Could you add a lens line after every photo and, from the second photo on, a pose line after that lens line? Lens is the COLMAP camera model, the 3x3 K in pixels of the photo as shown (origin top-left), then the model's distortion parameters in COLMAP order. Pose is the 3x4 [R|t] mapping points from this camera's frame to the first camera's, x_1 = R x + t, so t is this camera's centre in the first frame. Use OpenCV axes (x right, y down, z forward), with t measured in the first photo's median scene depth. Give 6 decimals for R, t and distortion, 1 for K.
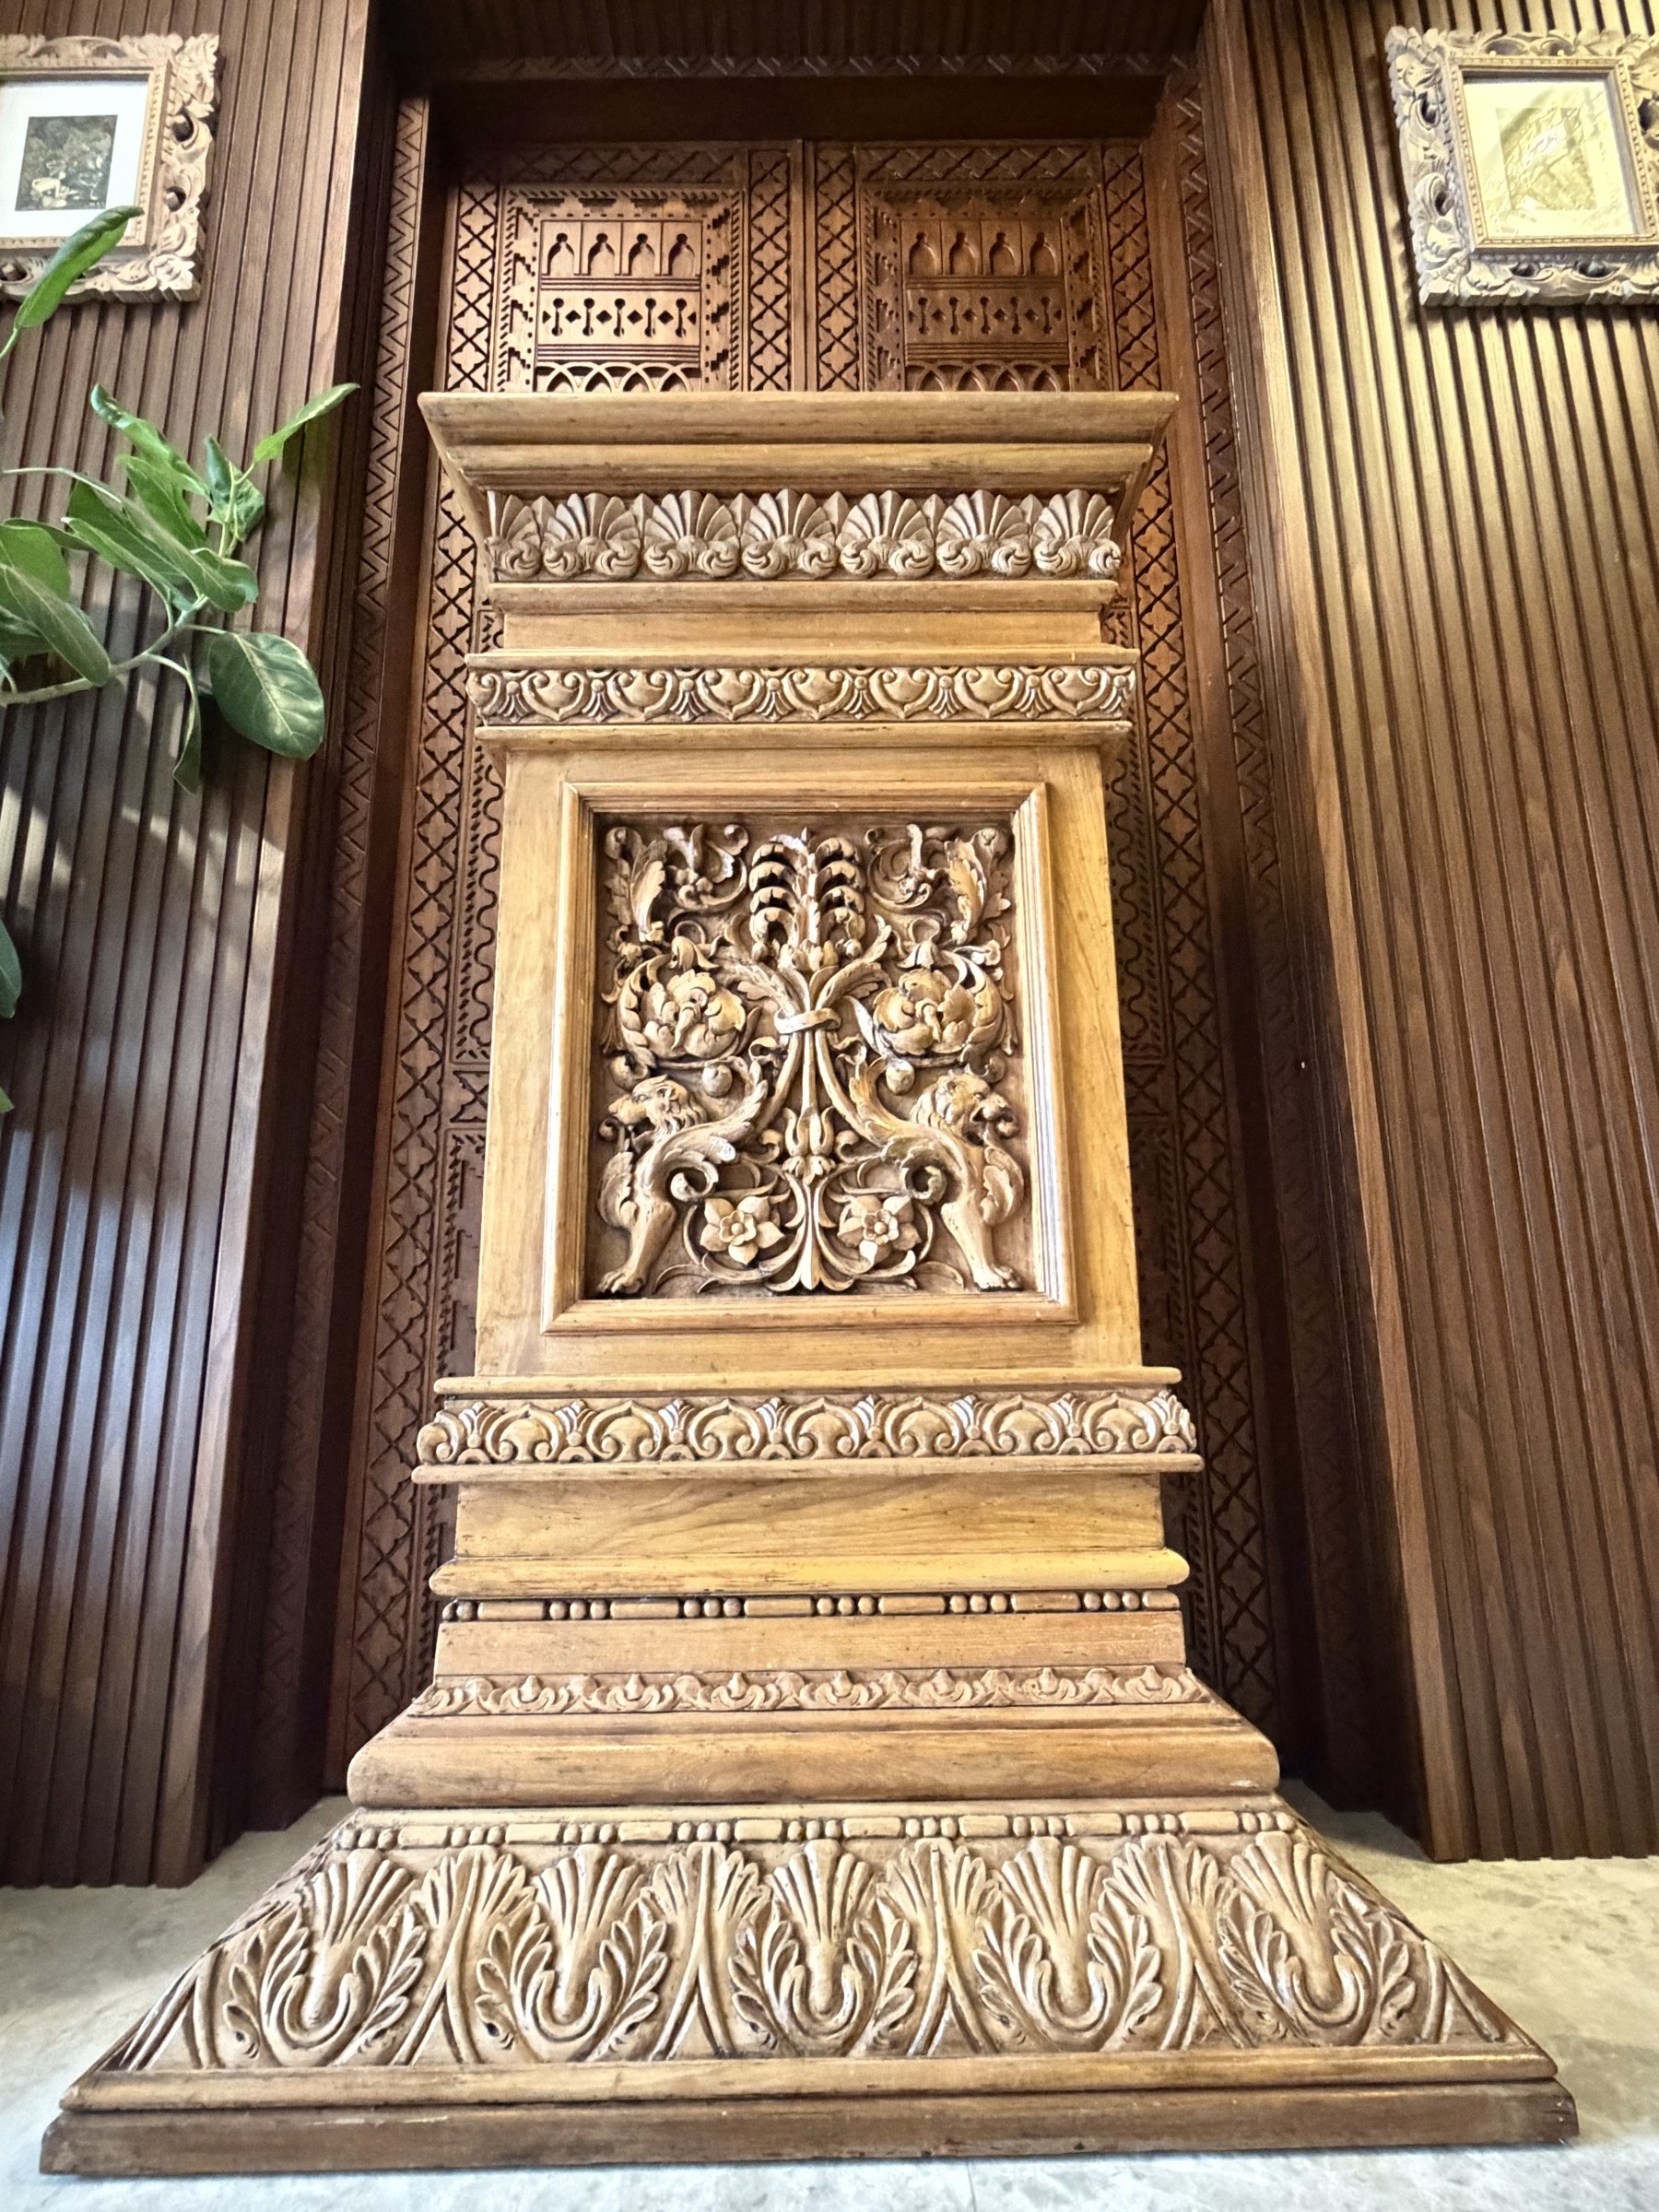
lens RADIAL K [[1125.5, 0, 833.1], [0, 1125.5, 1105.9], [0, 0, 1]] dist [0.000258, 0.002090]
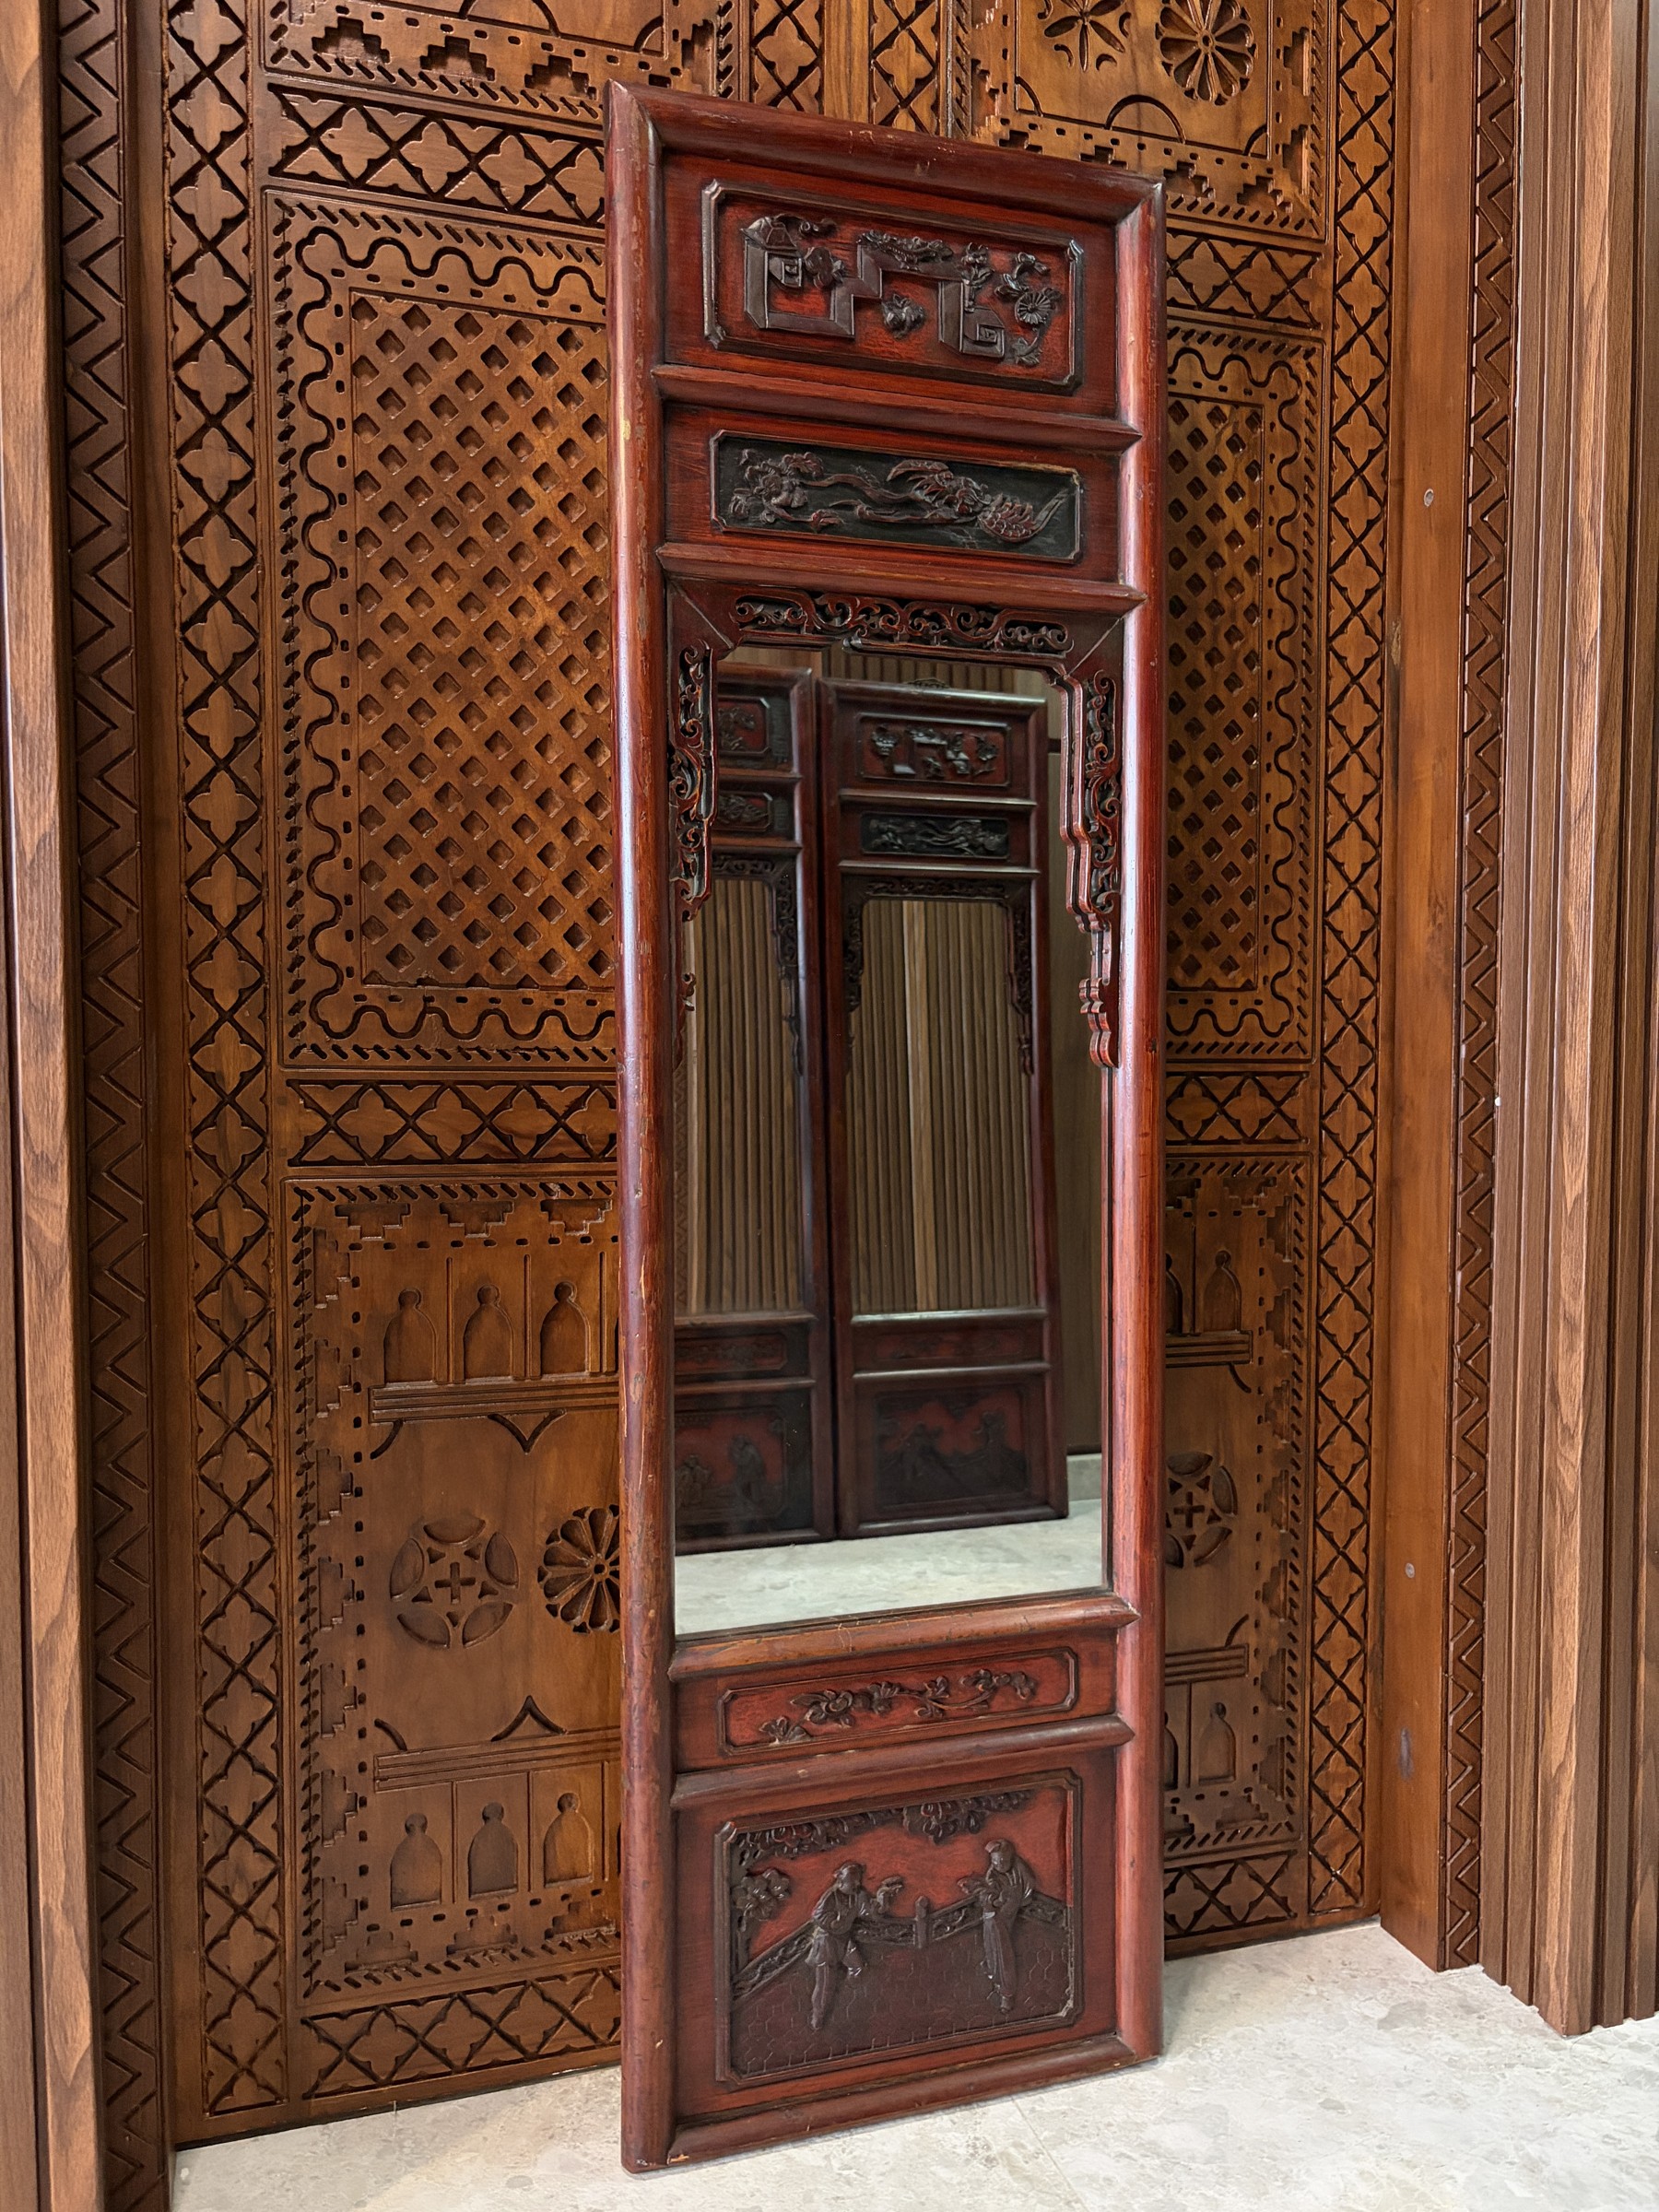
lens RADIAL K [[1711.7, 0, 837.3], [0, 1711.7, 1114.3], [0, 0, 1]] dist [0.014078, -0.004394]
pose [[0.953007, -0.003814, 0.302924, -0.315940], [-0.077109, 0.963935, 0.254724, -0.255464], [-0.292971, -0.266112, 0.918342, 0.060410]]
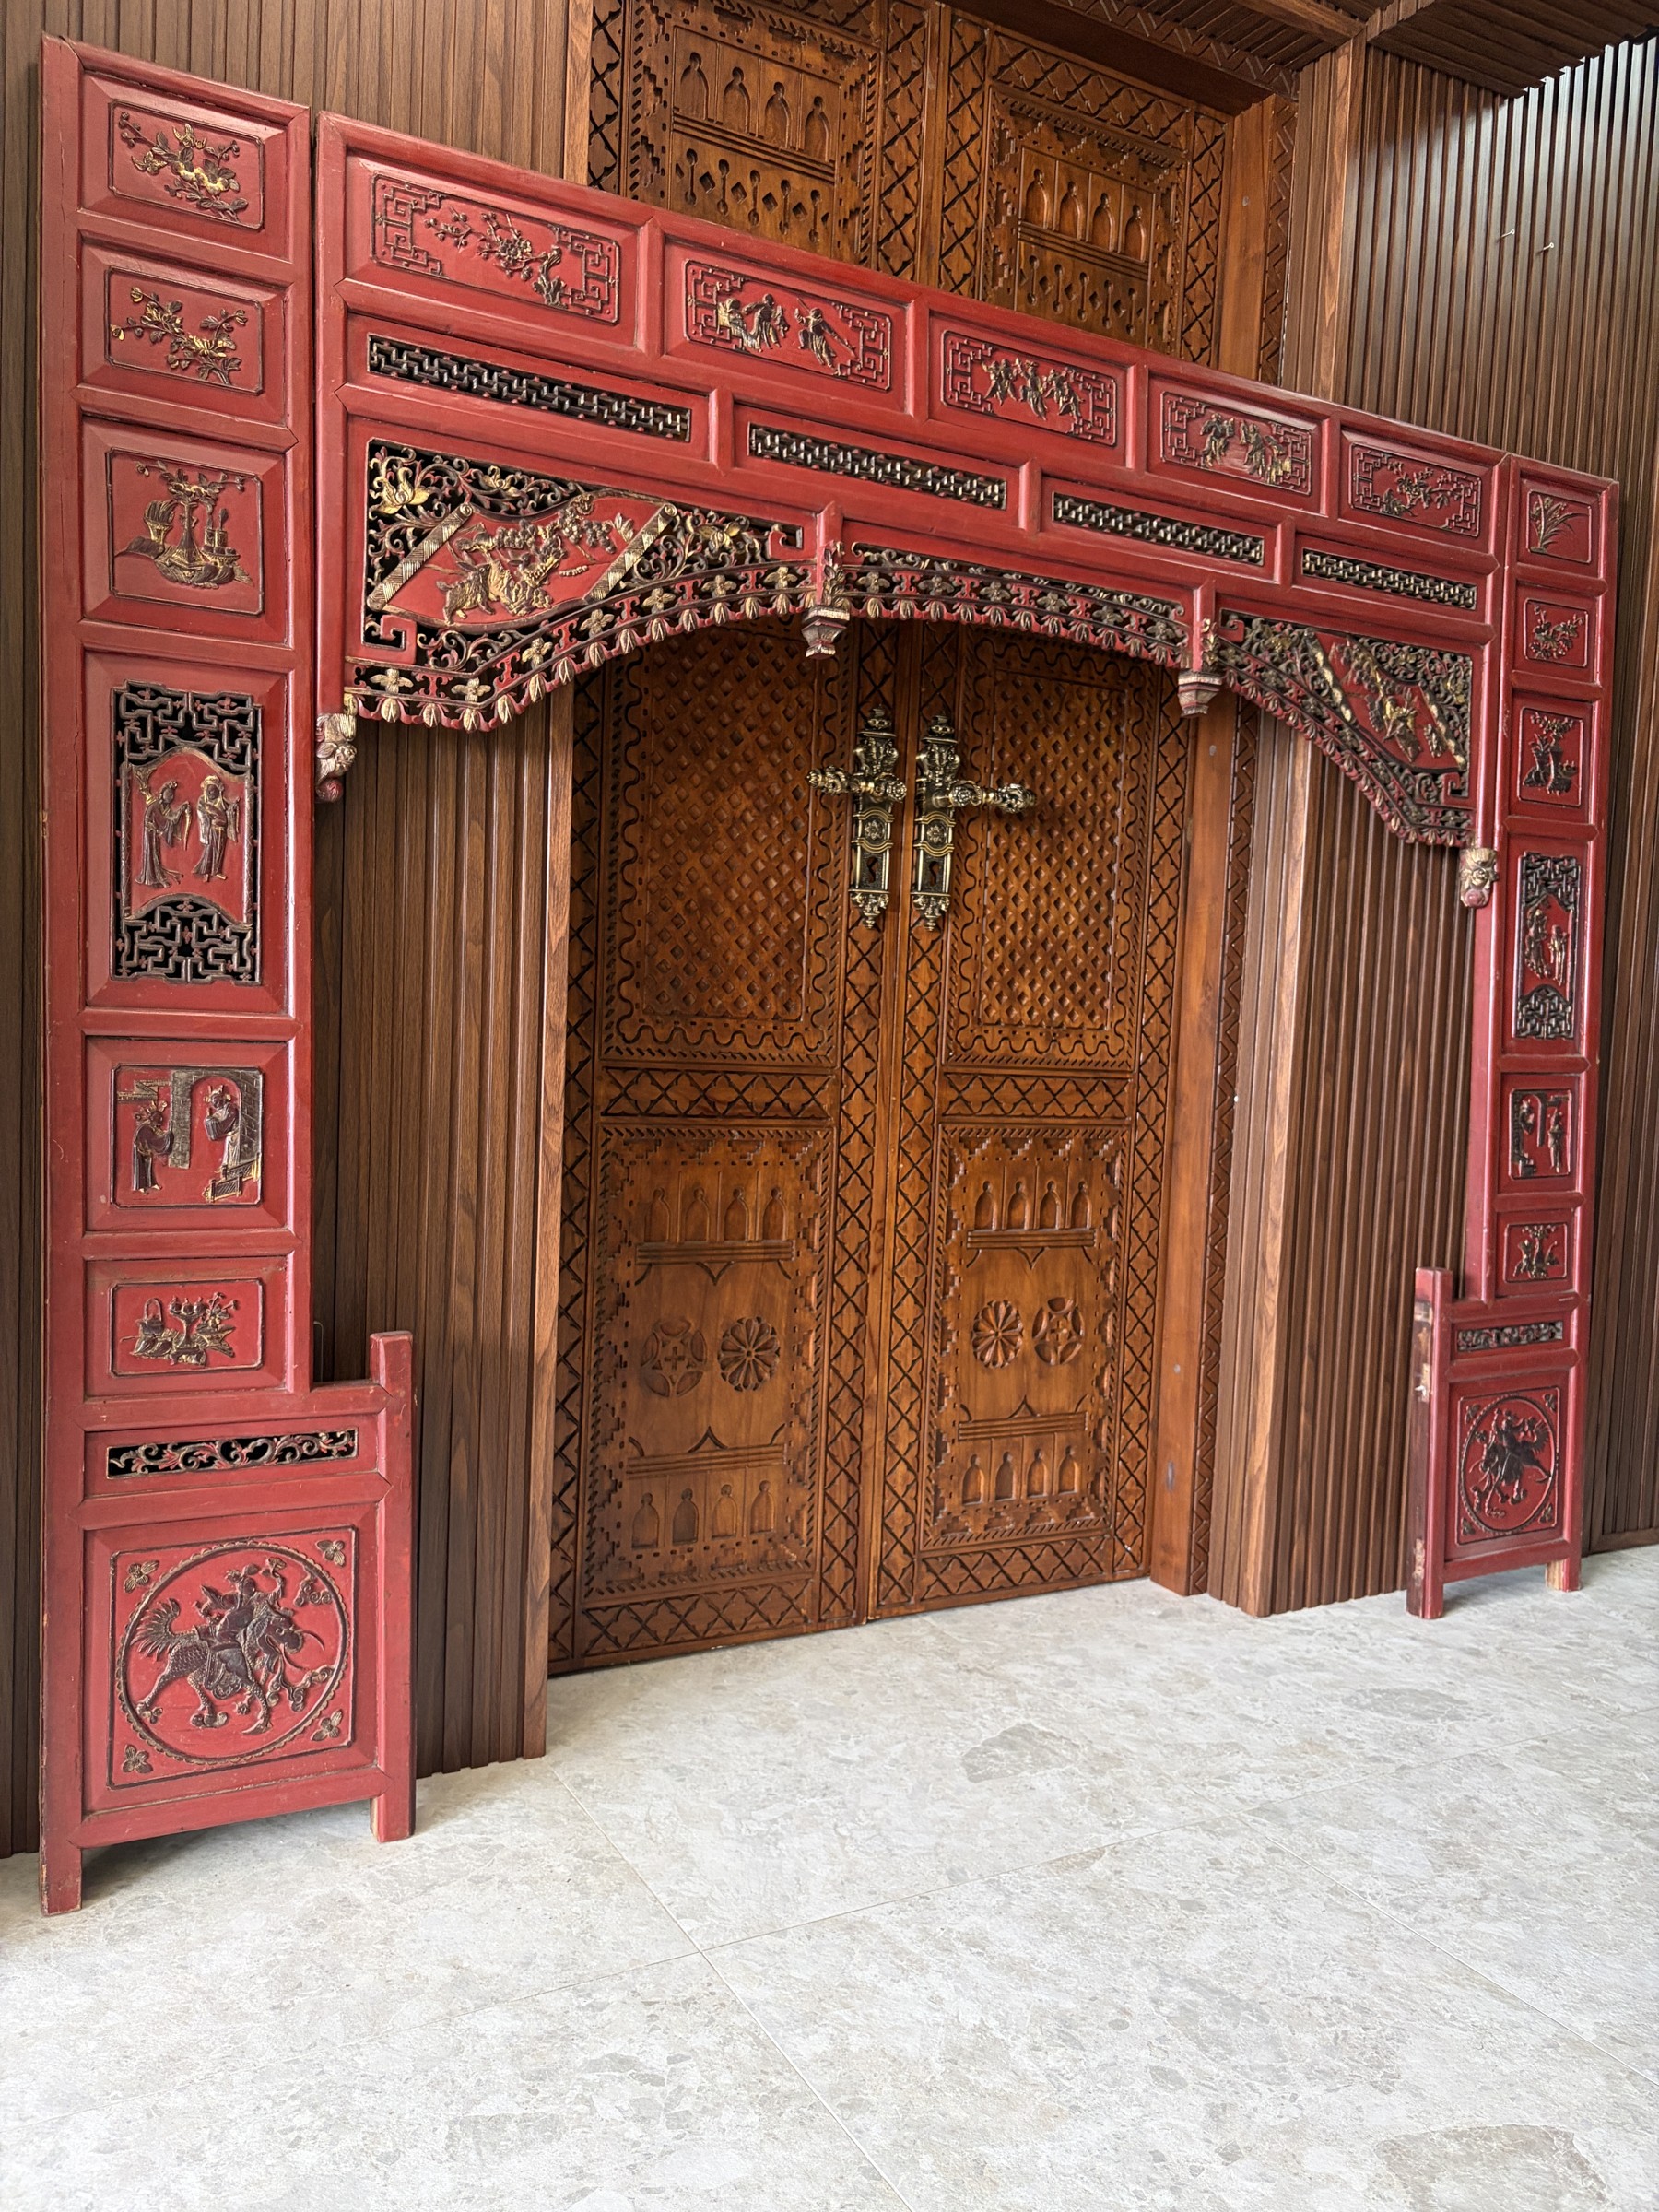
lens RADIAL K [[1683.2, 0, 826.5], [0, 1683.2, 1122.8], [0, 0, 1]] dist [0.055099, -0.045634]
pose [[0.874175, 0.015369, 0.485368, -0.867034], [-0.155419, 0.955781, 0.249654, -0.384260], [-0.460069, -0.293676, 0.837909, -0.408001]]
